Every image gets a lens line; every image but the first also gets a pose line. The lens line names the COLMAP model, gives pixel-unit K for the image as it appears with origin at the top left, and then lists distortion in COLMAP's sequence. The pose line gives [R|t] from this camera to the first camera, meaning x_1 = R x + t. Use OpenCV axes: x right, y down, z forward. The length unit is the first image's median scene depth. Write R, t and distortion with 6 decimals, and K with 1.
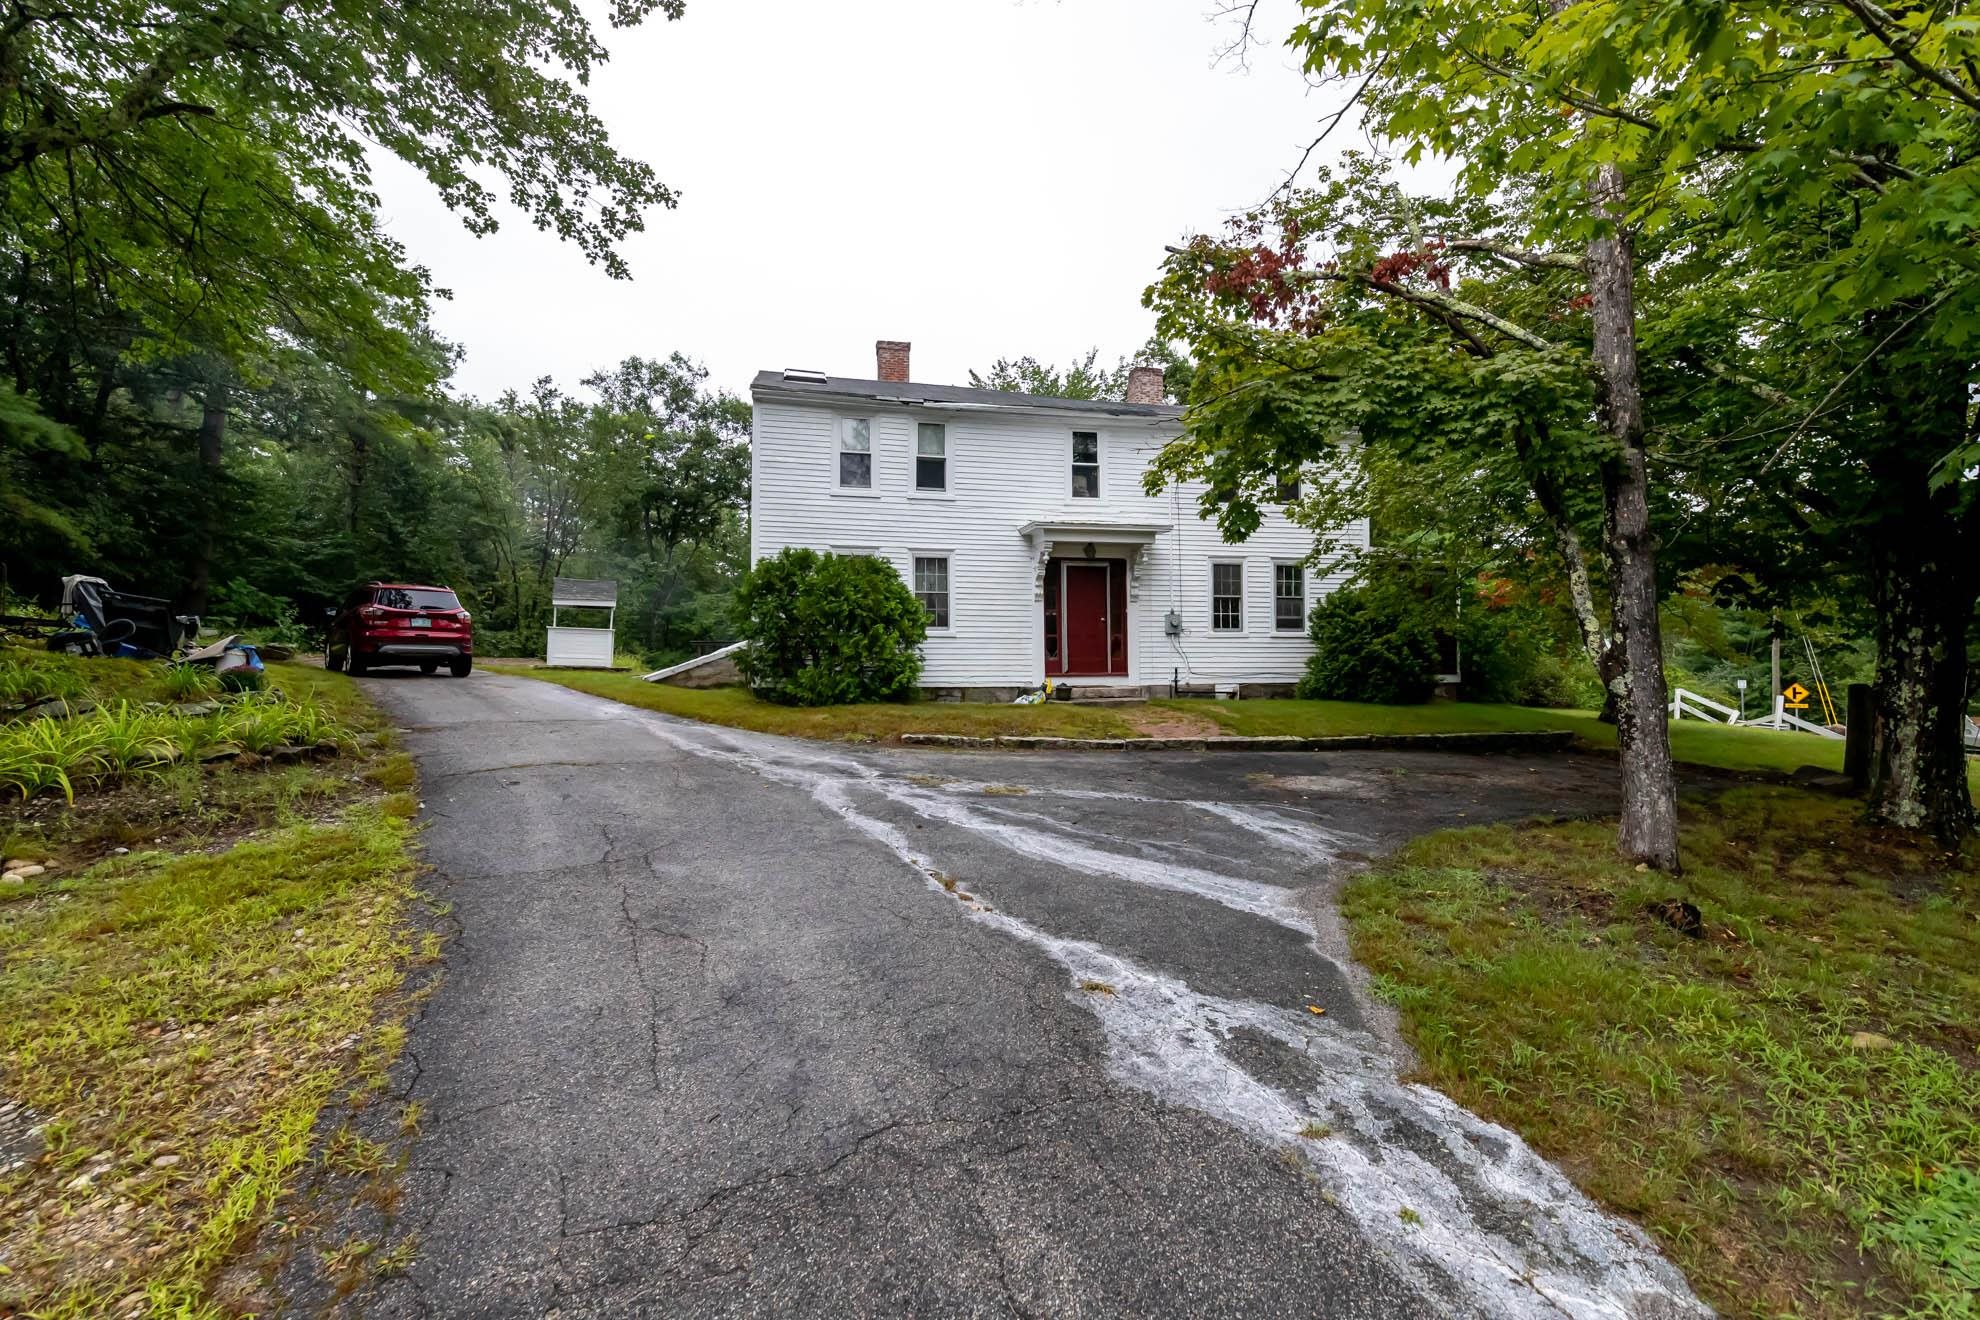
lens RADIAL K [[899.6, 0, 1006.7], [0, 899.6, 658.0], [0, 0, 1]] dist [0.003925, -0.000513]
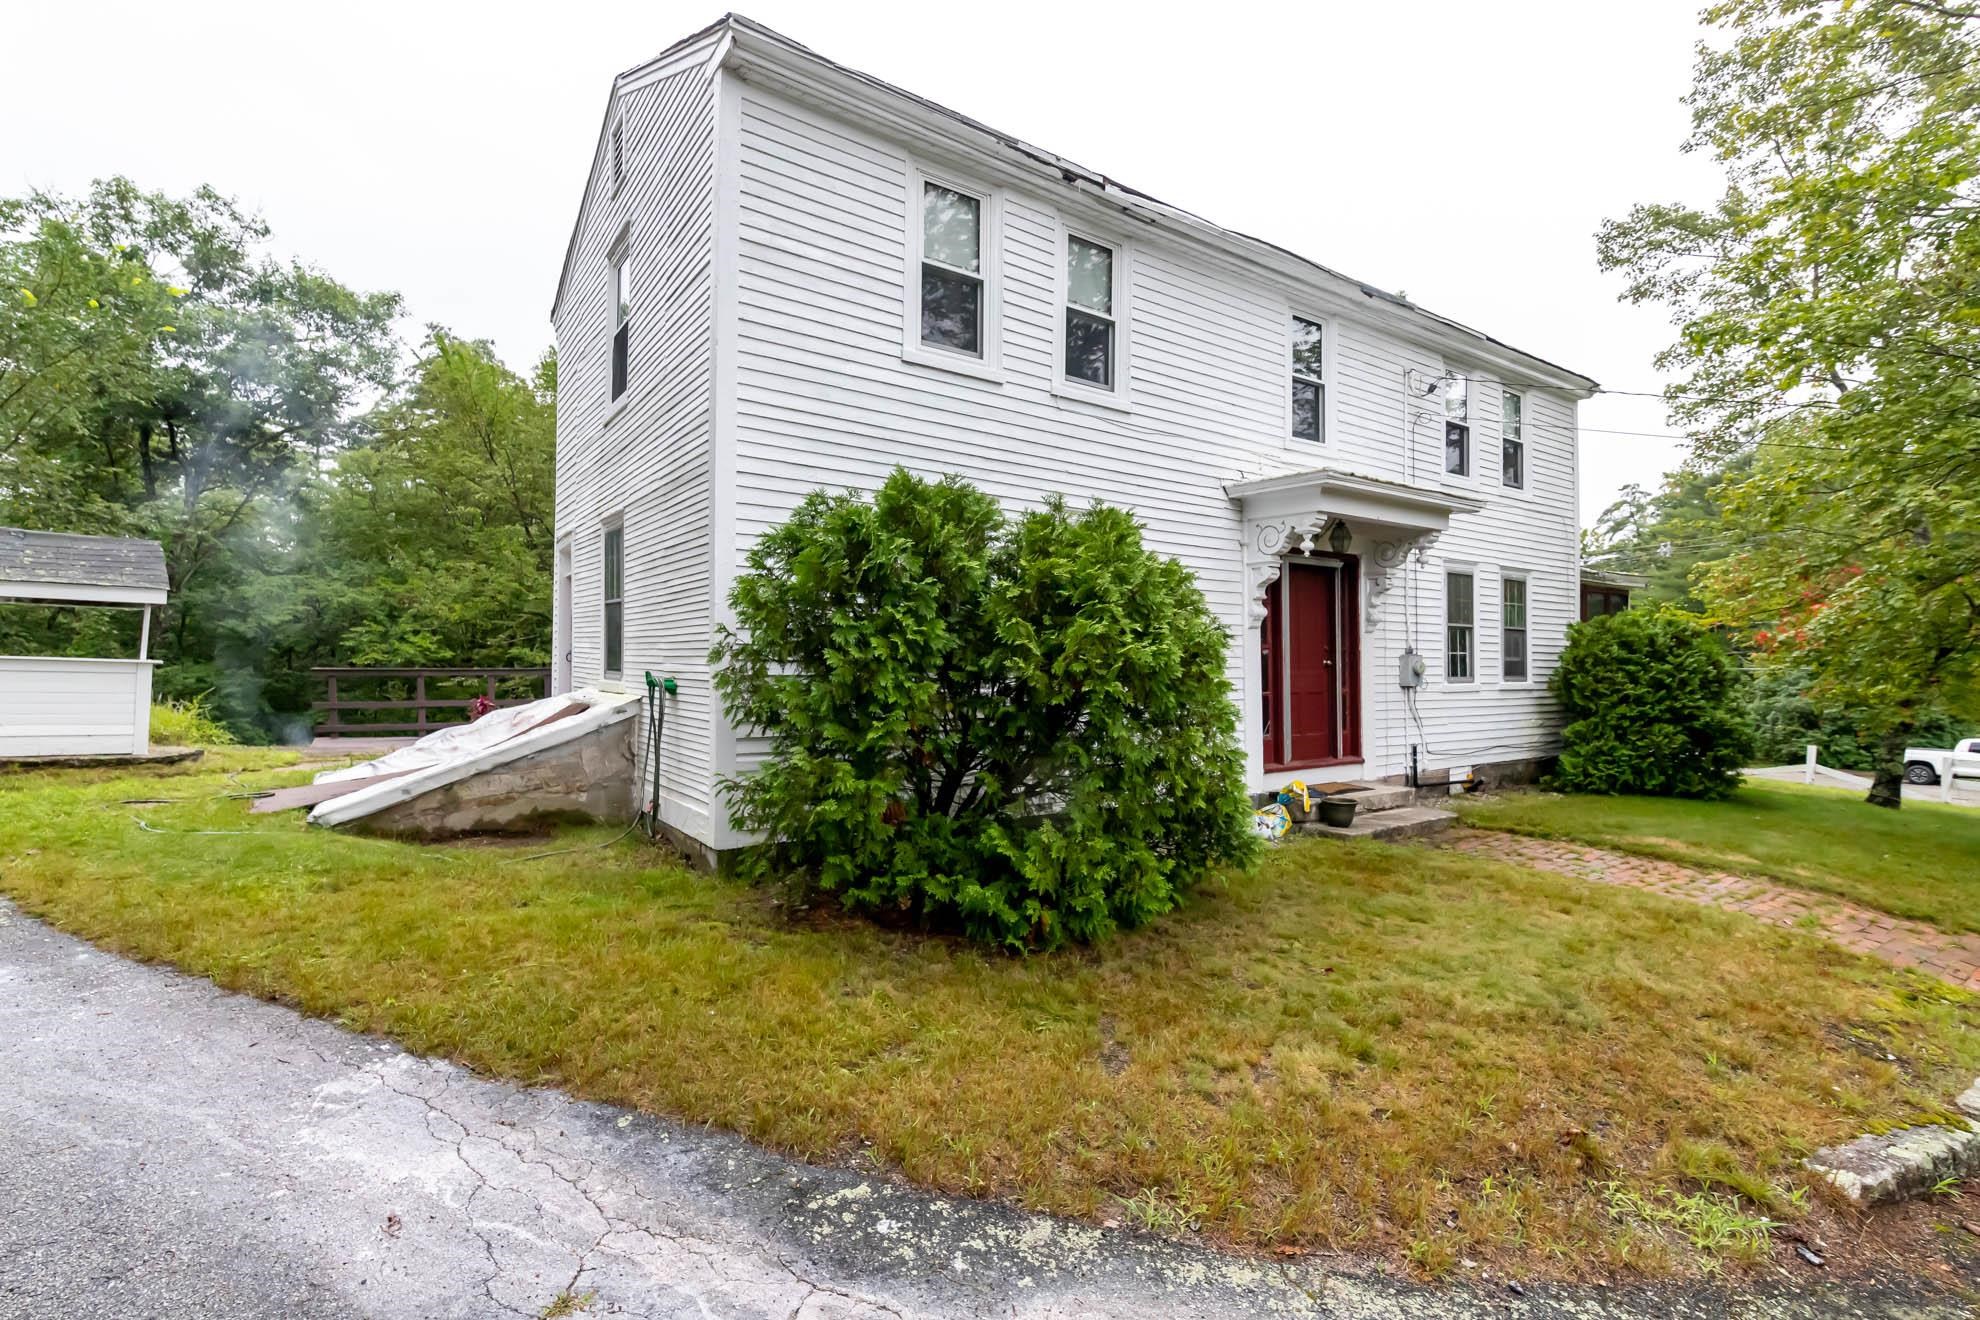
lens RADIAL K [[899.6, 0, 981.1], [0, 899.6, 671.4], [0, 0, 1]] dist [0.003925, -0.000513]
pose [[0.921227, 0.006909, 0.388964, -0.301141], [-0.010393, 0.999923, 0.006854, -0.038219], [-0.388886, -0.010357, 0.921228, 0.561798]]
